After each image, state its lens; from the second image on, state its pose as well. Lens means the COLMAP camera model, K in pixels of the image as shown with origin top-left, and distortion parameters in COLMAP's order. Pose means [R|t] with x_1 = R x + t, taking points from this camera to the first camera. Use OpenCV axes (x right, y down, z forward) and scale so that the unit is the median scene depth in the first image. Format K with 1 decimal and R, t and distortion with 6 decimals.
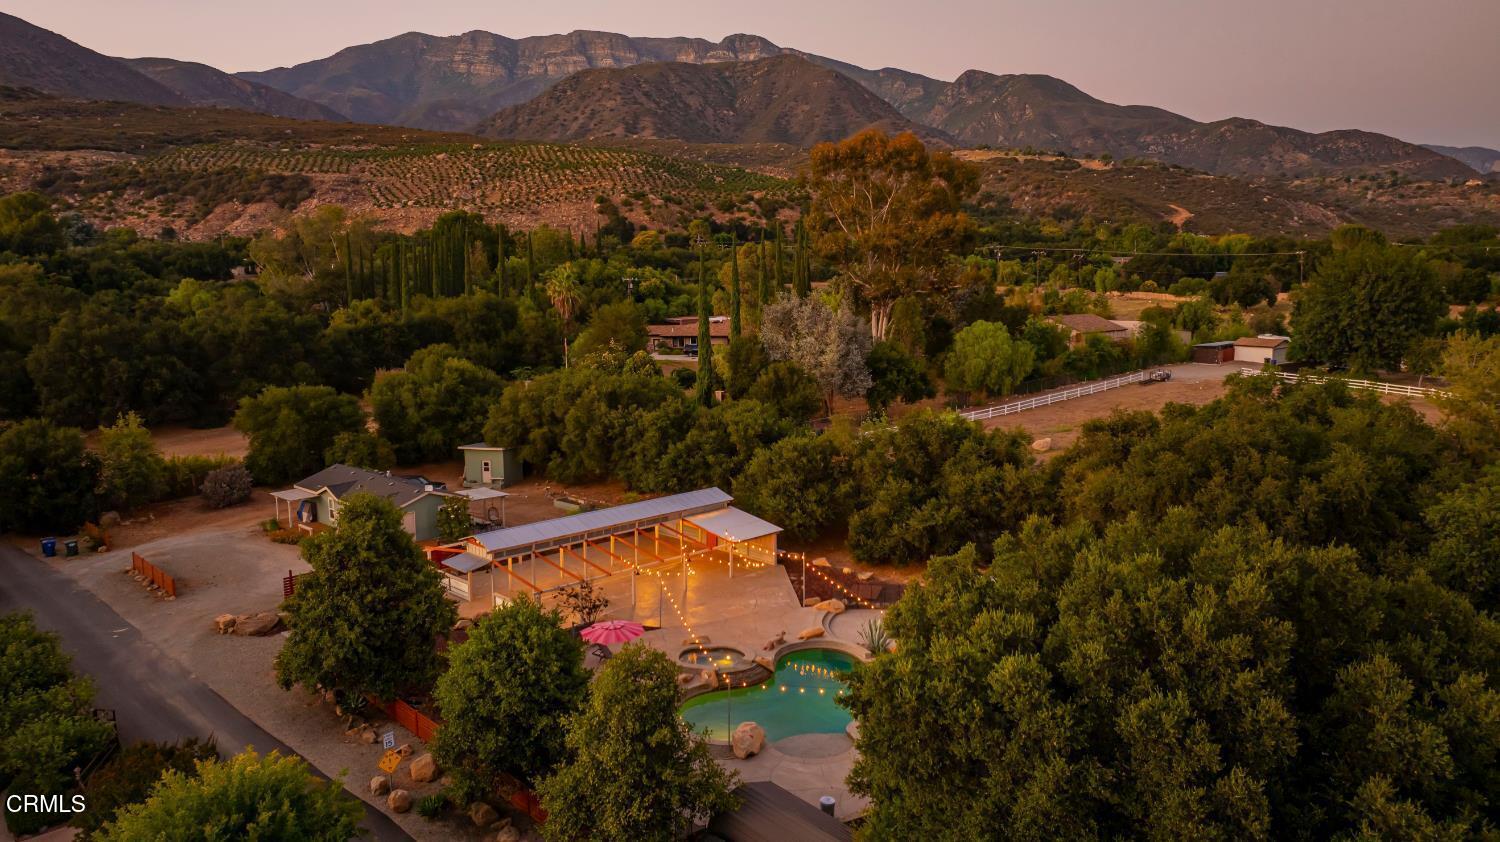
lens RADIAL K [[1061.8, 0, 750.2], [0, 1061.8, 419.8], [0, 0, 1]] dist [-0.024711, 0.030196]
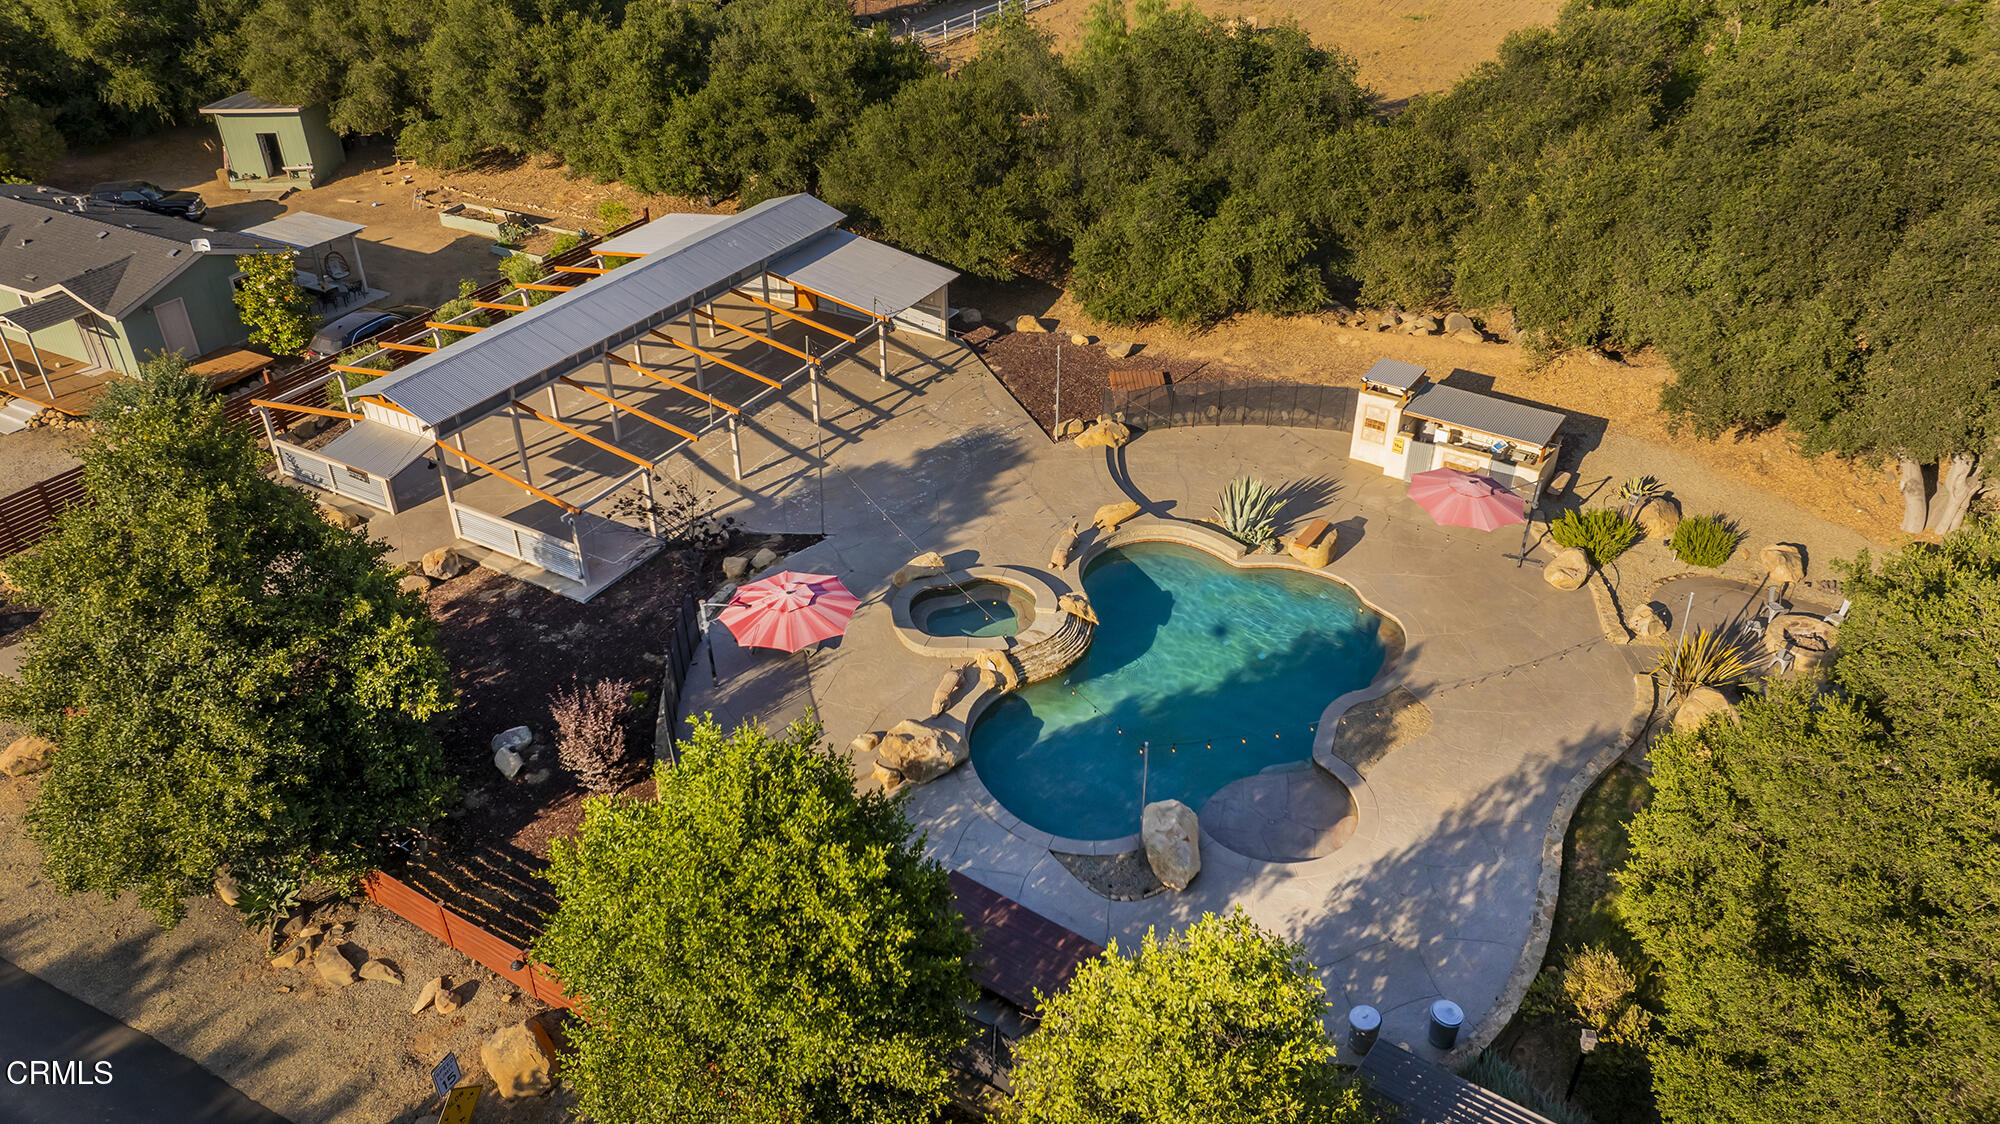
lens RADIAL K [[1413.6, 0, 1002.1], [0, 1413.6, 558.5], [0, 0, 1]] dist [-0.002514, -0.000345]
pose [[0.960790, -0.144606, 0.236583, -0.117592], [0.035467, 0.910322, 0.412378, -0.050553], [-0.274999, -0.387818, 0.879757, 0.268291]]
